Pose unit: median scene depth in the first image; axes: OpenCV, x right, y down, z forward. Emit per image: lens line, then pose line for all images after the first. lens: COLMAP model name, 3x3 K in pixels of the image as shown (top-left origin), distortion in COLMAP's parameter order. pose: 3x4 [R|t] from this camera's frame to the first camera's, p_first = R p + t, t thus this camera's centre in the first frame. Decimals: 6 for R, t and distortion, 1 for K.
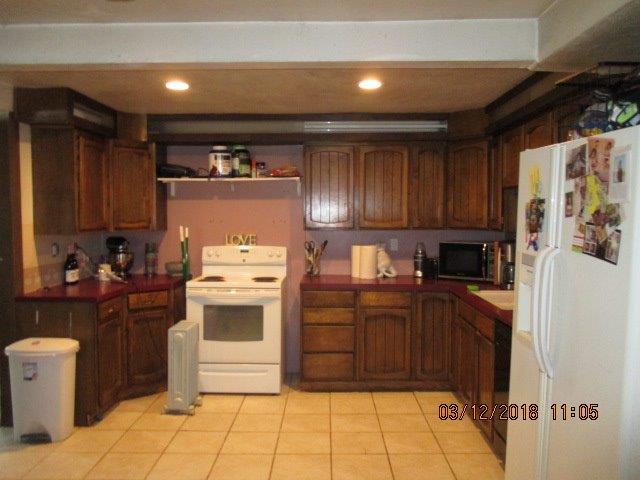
lens RADIAL K [[532.5, 0, 320.0], [0, 532.5, 240.0], [0, 0, 1]] dist [-0.016546, -0.009365]
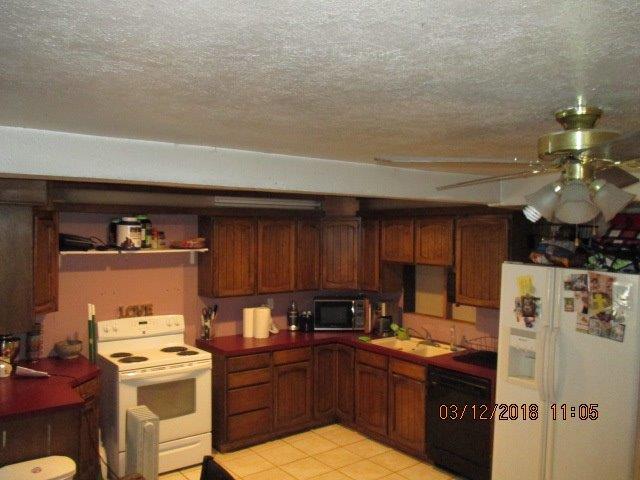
lens RADIAL K [[532.5, 0, 320.0], [0, 532.5, 240.0], [0, 0, 1]] dist [-0.016546, -0.009365]
pose [[0.796962, -0.004002, 0.604016, -0.497714], [0.025913, 0.999284, -0.027571, -0.100444], [-0.603473, 0.037625, 0.796495, 0.029432]]
